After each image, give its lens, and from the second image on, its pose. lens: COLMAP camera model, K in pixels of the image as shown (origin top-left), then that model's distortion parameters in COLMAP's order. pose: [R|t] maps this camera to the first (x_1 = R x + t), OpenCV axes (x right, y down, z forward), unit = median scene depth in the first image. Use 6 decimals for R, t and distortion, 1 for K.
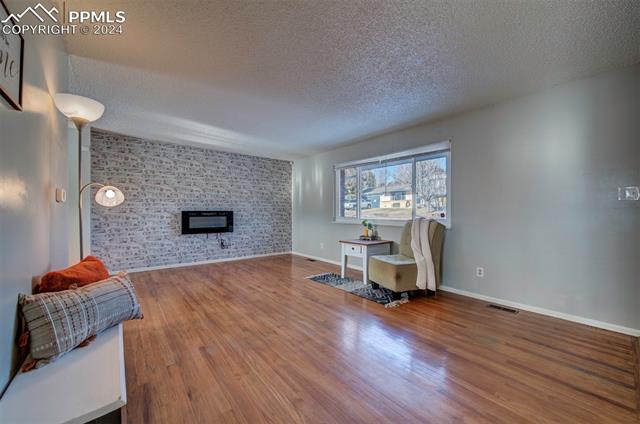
lens RADIAL K [[246.6, 0, 320.0], [0, 246.6, 212.0], [0, 0, 1]] dist [0.000714, -0.000035]
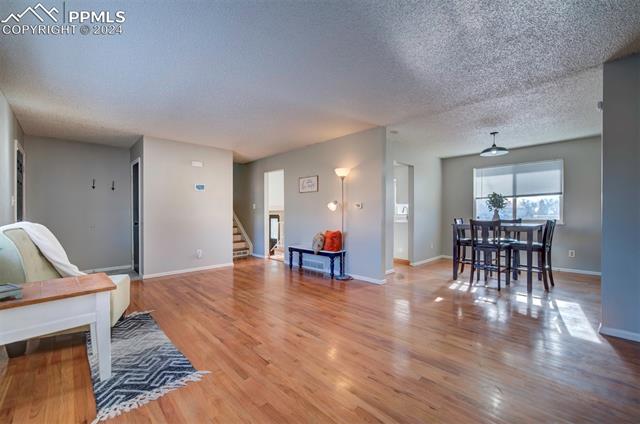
lens RADIAL K [[271.2, 0, 320.0], [0, 271.2, 212.0], [0, 0, 1]] dist [-0.000241, -0.000005]
pose [[-0.998511, 0.002966, -0.054475, -0.204657], [0.002833, 0.999993, 0.002531, -0.002221], [0.054482, 0.002373, -0.998512, 1.304204]]
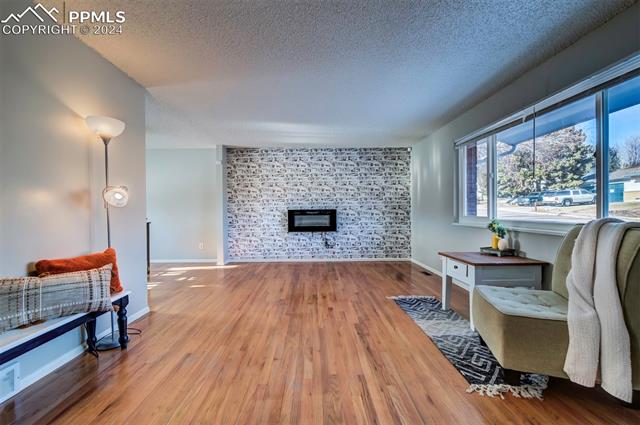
lens RADIAL K [[246.6, 0, 320.0], [0, 246.6, 212.5], [0, 0, 1]] dist [0.000714, -0.000035]
pose [[0.781653, -0.003468, -0.623703, 0.217843], [0.008673, 0.999948, 0.005309, 0.002721], [0.623653, -0.009559, 0.781643, 0.251093]]
